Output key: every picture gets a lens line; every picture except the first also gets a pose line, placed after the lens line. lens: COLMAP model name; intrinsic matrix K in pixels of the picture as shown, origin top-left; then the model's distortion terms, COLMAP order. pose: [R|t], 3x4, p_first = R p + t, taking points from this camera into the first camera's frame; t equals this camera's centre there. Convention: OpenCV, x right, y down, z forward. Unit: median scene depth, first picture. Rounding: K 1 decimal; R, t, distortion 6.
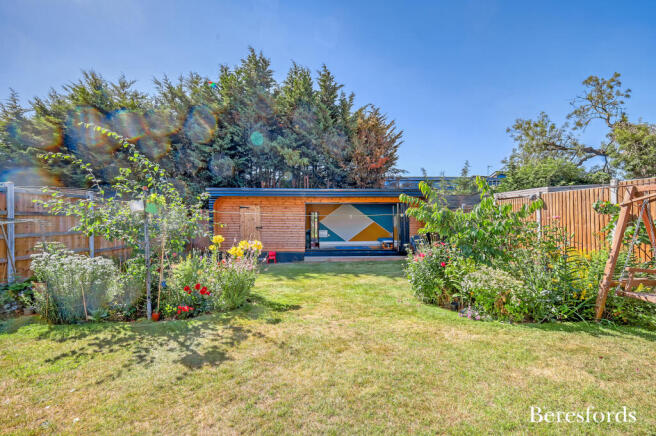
lens RADIAL K [[284.4, 0, 327.8], [0, 284.4, 218.8], [0, 0, 1]] dist [0.002826, 0.000636]
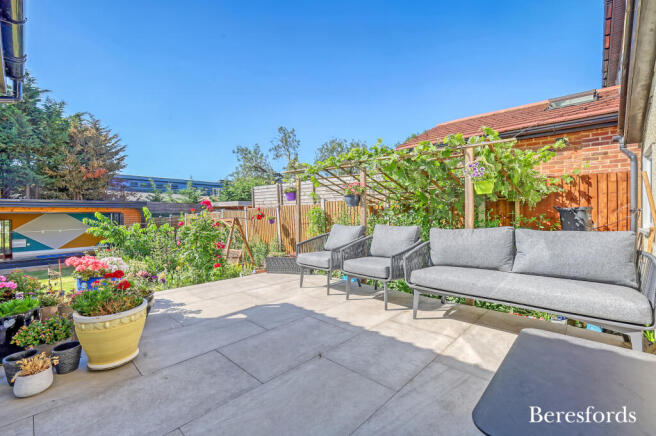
lens RADIAL K [[284.4, 0, 341.2], [0, 284.4, 210.0], [0, 0, 1]] dist [0.002826, 0.000636]
pose [[0.693307, 0.001382, 0.720641, 0.040741], [0.008301, 0.999917, -0.009904, -0.037347], [-0.720595, 0.012848, 0.693237, -0.388946]]
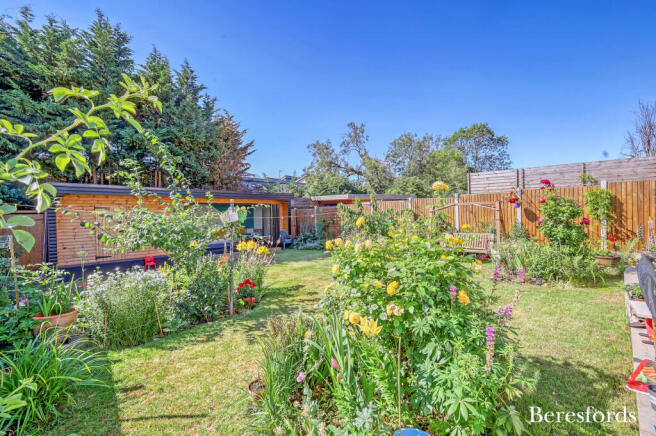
lens RADIAL K [[284.4, 0, 324.6], [0, 284.4, 215.0], [0, 0, 1]] dist [0.002826, 0.000636]
pose [[0.723919, -0.019740, 0.689602, -0.336441], [0.016093, 0.999802, 0.011726, -0.017345], [-0.689697, 0.002609, 0.724094, -0.028898]]
